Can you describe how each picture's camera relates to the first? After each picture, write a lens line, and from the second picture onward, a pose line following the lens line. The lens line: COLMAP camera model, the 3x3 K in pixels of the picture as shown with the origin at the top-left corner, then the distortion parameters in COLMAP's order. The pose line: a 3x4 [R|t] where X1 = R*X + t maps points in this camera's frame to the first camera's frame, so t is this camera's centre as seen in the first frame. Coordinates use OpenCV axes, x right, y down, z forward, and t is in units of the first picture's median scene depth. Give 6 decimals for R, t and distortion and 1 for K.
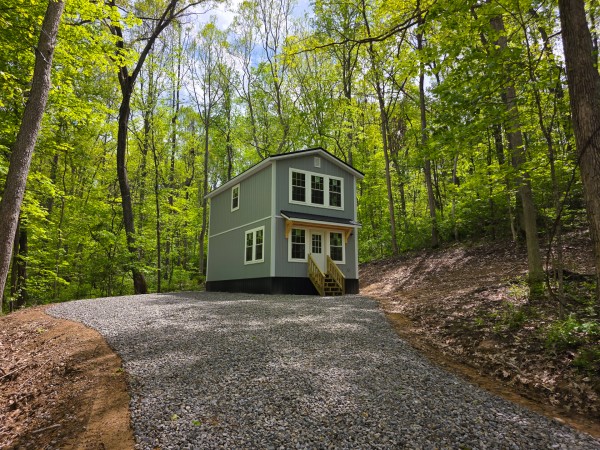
lens RADIAL K [[405.4, 0, 309.1], [0, 405.4, 230.1], [0, 0, 1]] dist [0.033935, -0.002646]
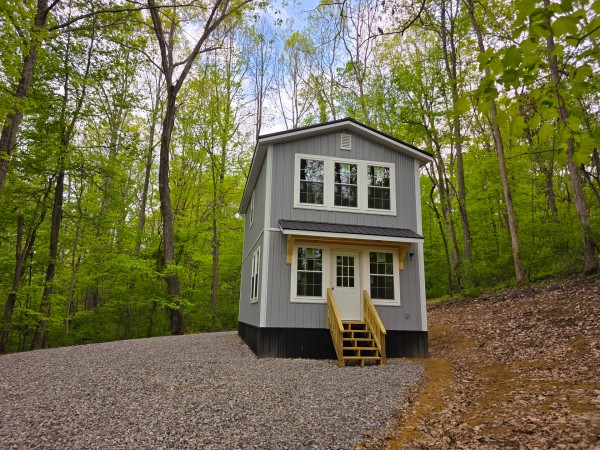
lens RADIAL K [[405.4, 0, 309.1], [0, 405.4, 230.1], [0, 0, 1]] dist [0.033935, -0.002646]
pose [[0.937966, -0.055739, -0.342219, 0.175639], [0.032298, 0.996748, -0.073821, 0.014794], [0.345220, 0.058189, 0.936716, 0.396817]]
